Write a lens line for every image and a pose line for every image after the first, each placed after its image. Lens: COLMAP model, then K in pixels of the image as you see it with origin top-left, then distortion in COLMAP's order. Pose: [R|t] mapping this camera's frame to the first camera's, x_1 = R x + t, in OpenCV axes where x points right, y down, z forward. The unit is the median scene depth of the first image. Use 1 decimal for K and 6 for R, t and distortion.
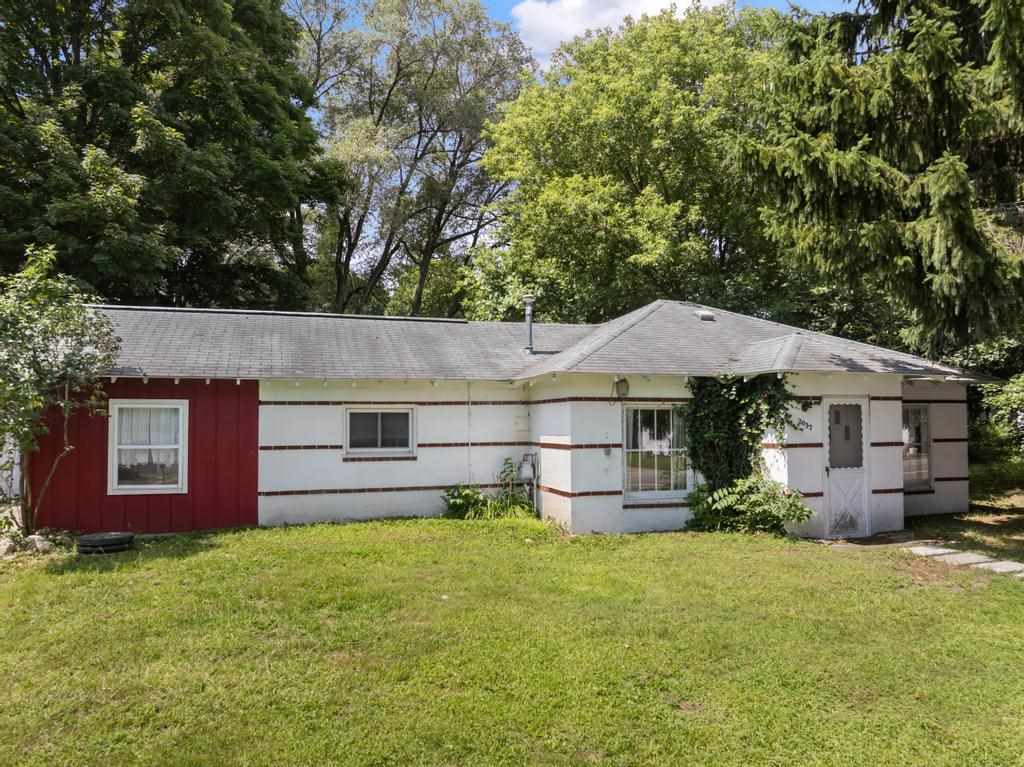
lens RADIAL K [[721.3, 0, 512.0], [0, 721.3, 383.5], [0, 0, 1]] dist [-0.047420, -0.002387]
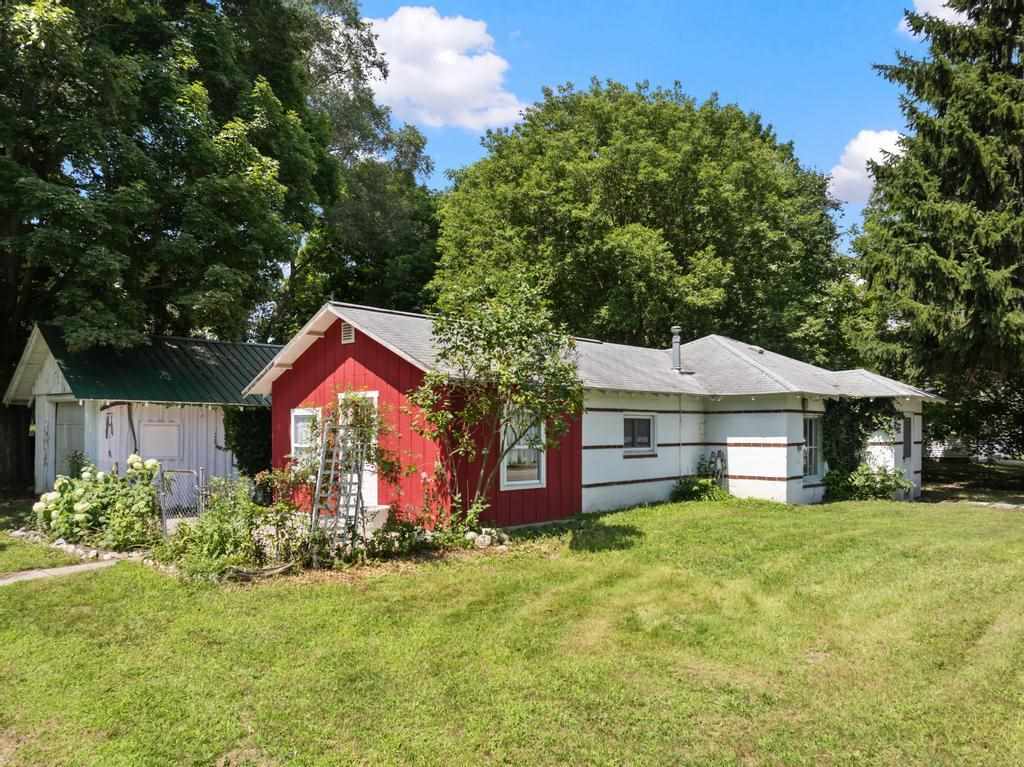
lens RADIAL K [[721.3, 0, 512.0], [0, 721.3, 383.5], [0, 0, 1]] dist [-0.047420, -0.002387]
pose [[0.893212, 0.035310, 0.448246, -0.956380], [-0.030294, 0.999372, -0.018358, 0.009540], [-0.448613, 0.002819, 0.893722, -0.006609]]
